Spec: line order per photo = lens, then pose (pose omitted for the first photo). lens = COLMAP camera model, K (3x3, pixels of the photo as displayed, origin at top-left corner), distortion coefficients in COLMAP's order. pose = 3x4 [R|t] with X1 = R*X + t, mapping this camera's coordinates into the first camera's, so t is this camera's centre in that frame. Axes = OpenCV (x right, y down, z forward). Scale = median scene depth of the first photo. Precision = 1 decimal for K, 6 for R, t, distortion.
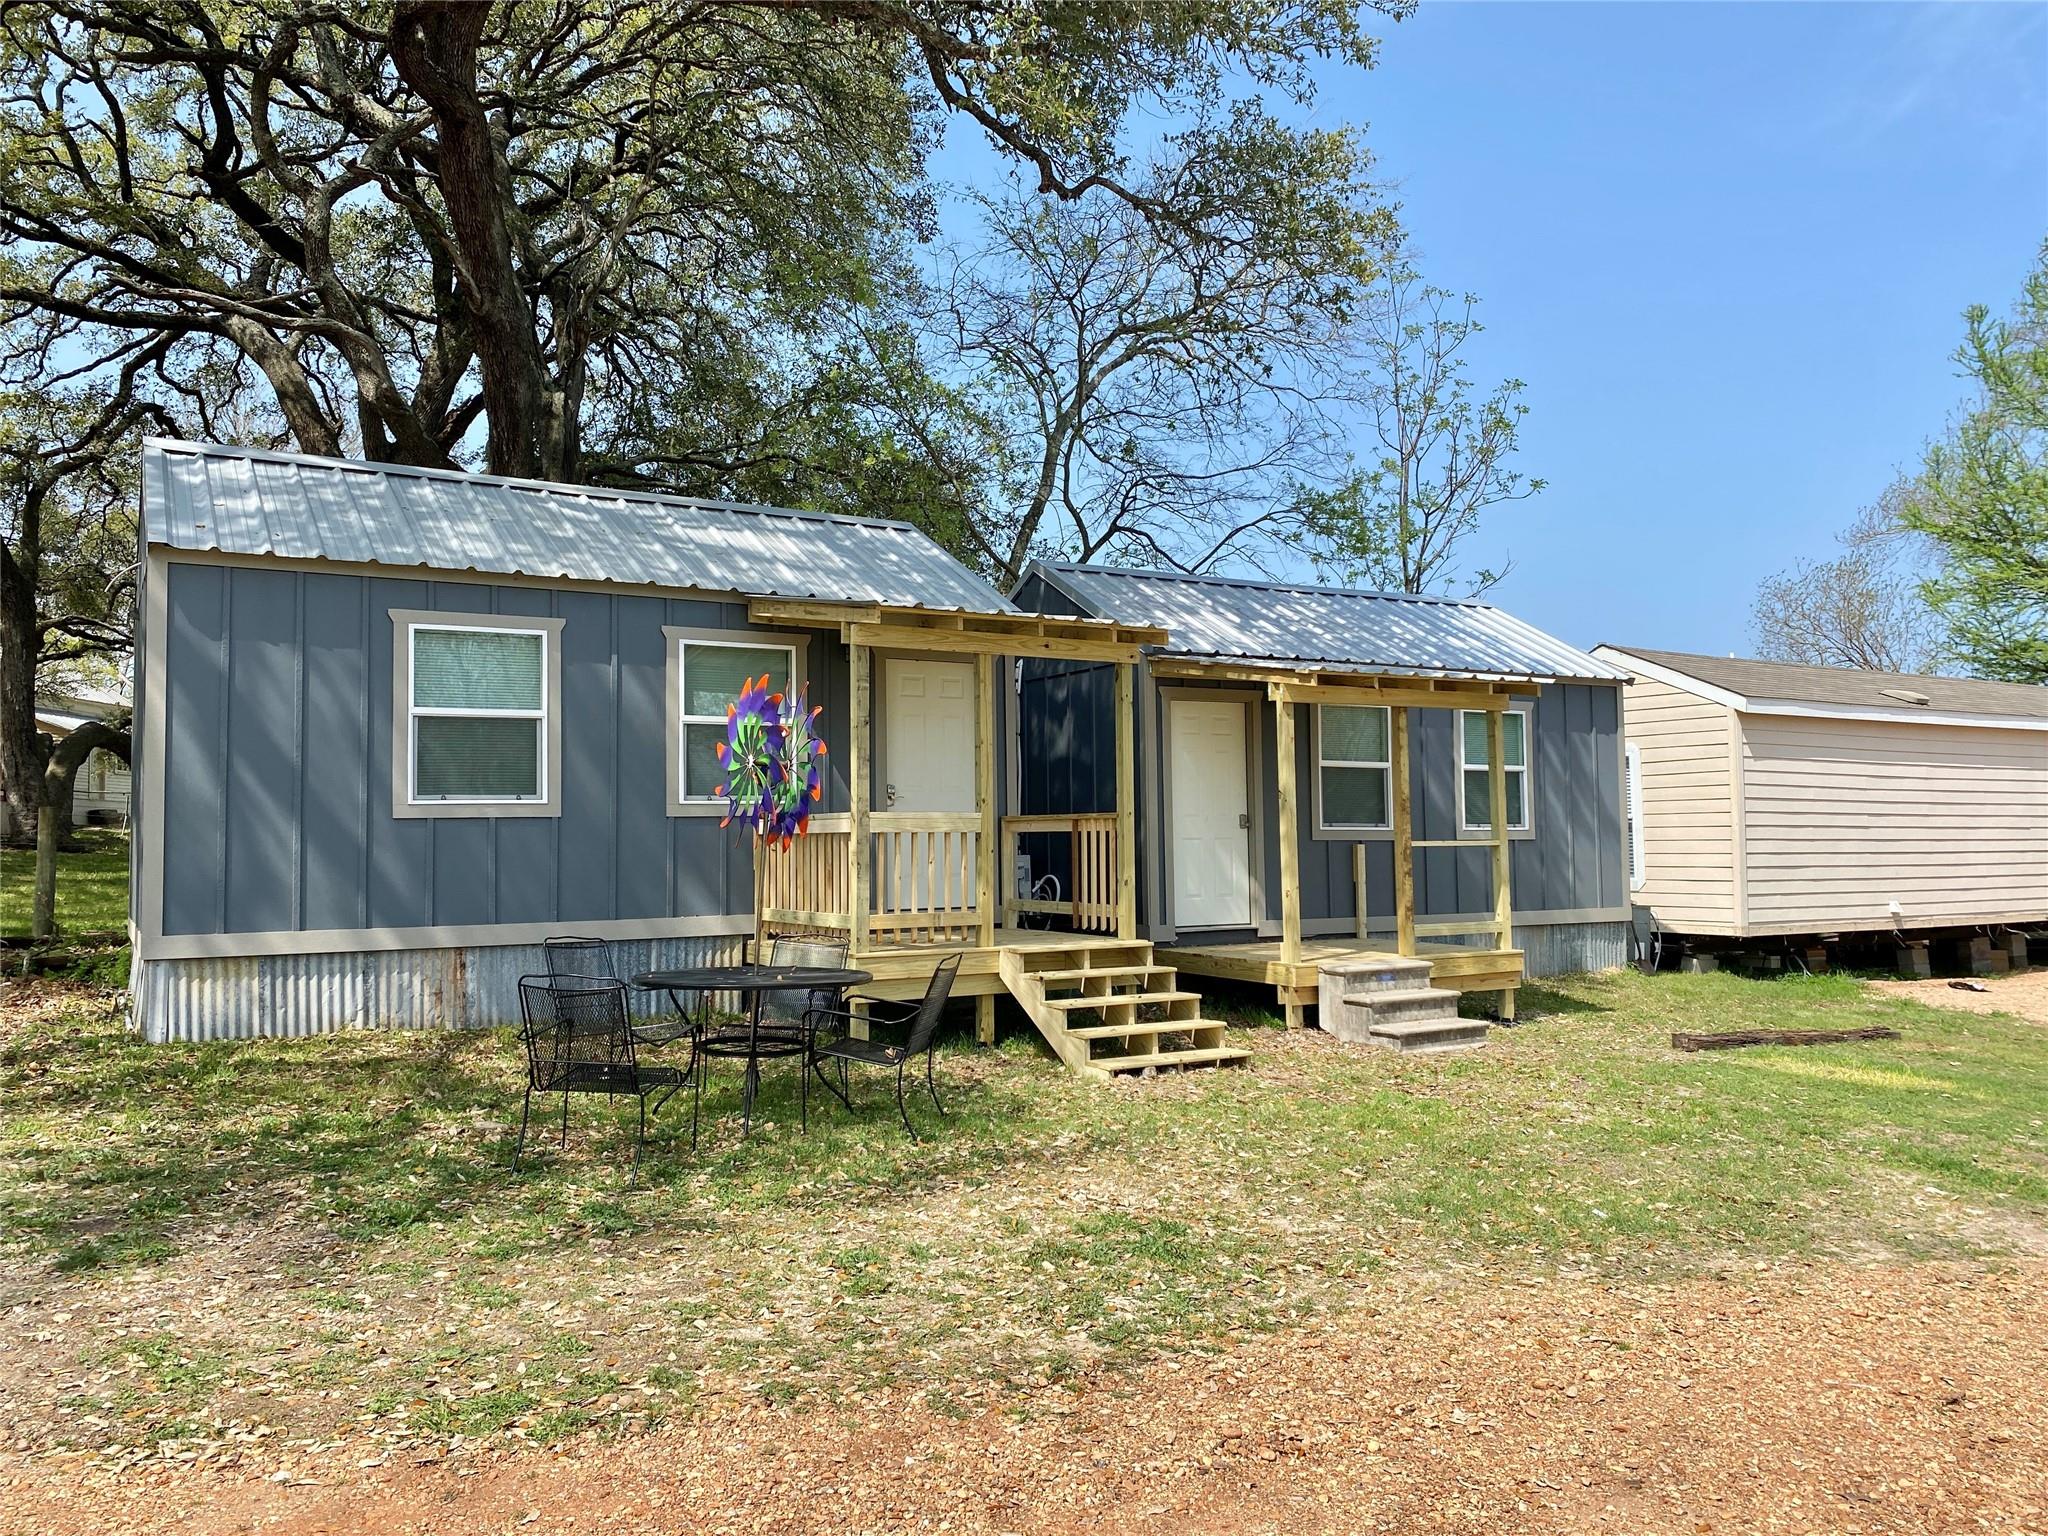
lens RADIAL K [[1549.9, 0, 1024.0], [0, 1549.9, 768.0], [0, 0, 1]] dist [0.077123, -0.168943]
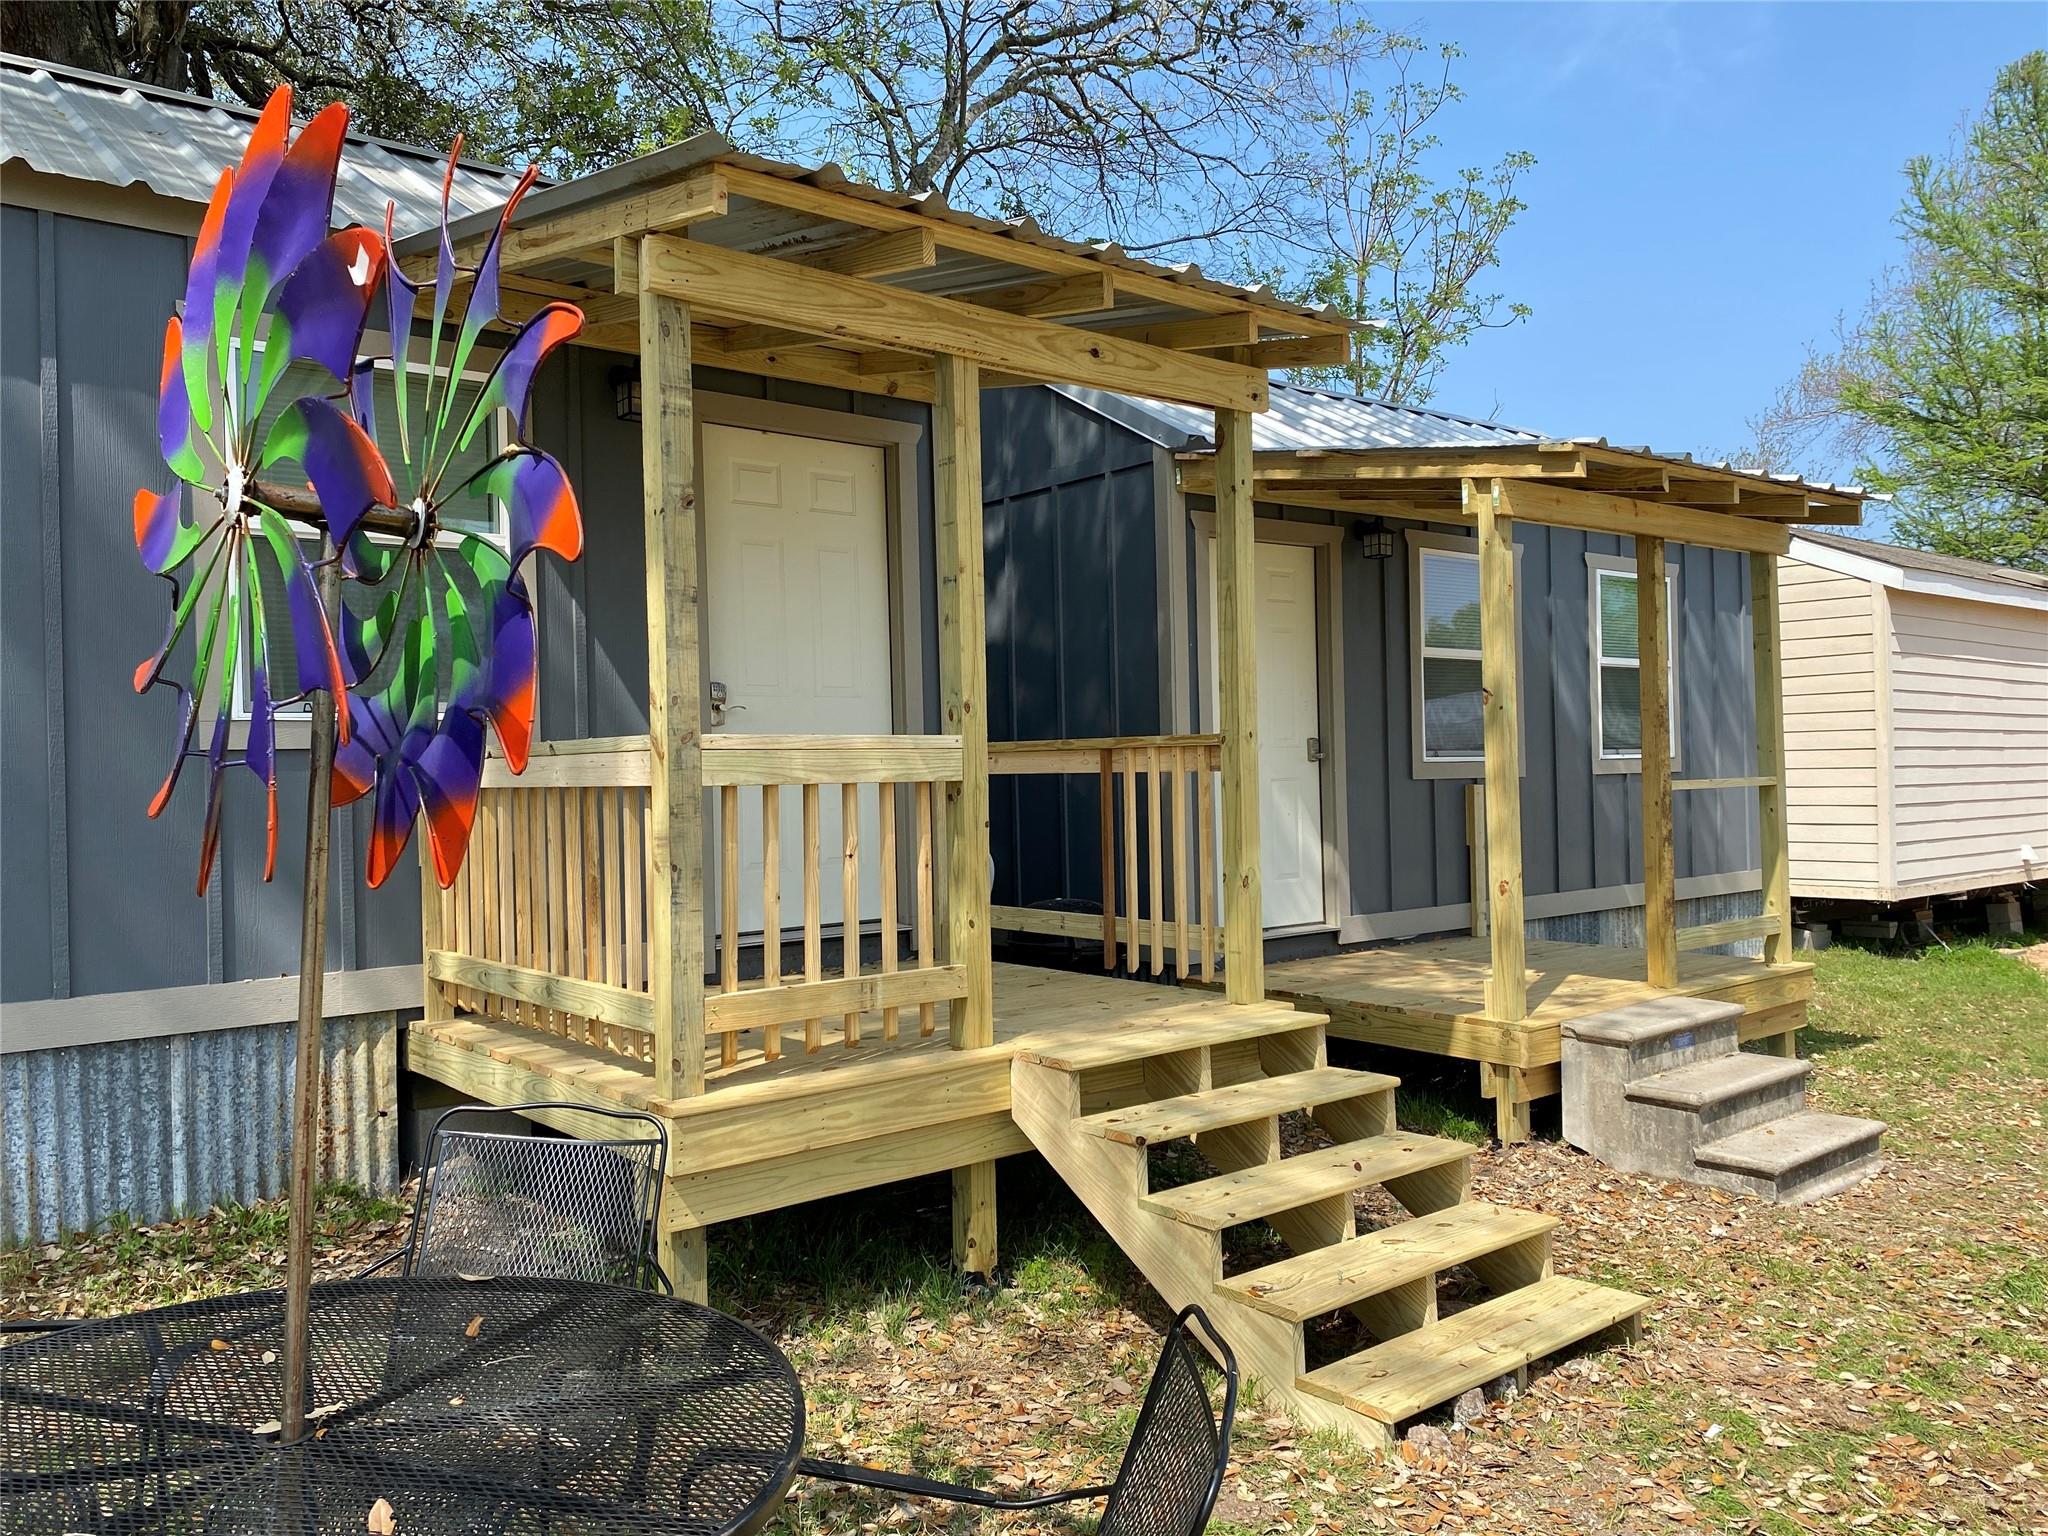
lens RADIAL K [[1549.9, 0, 1024.0], [0, 1549.9, 768.0], [0, 0, 1]] dist [0.077123, -0.168943]
pose [[0.988336, -0.012464, 0.151780, -0.068625], [0.005686, 0.998970, 0.045008, 0.017344], [-0.152185, -0.043620, 0.987389, 0.526458]]
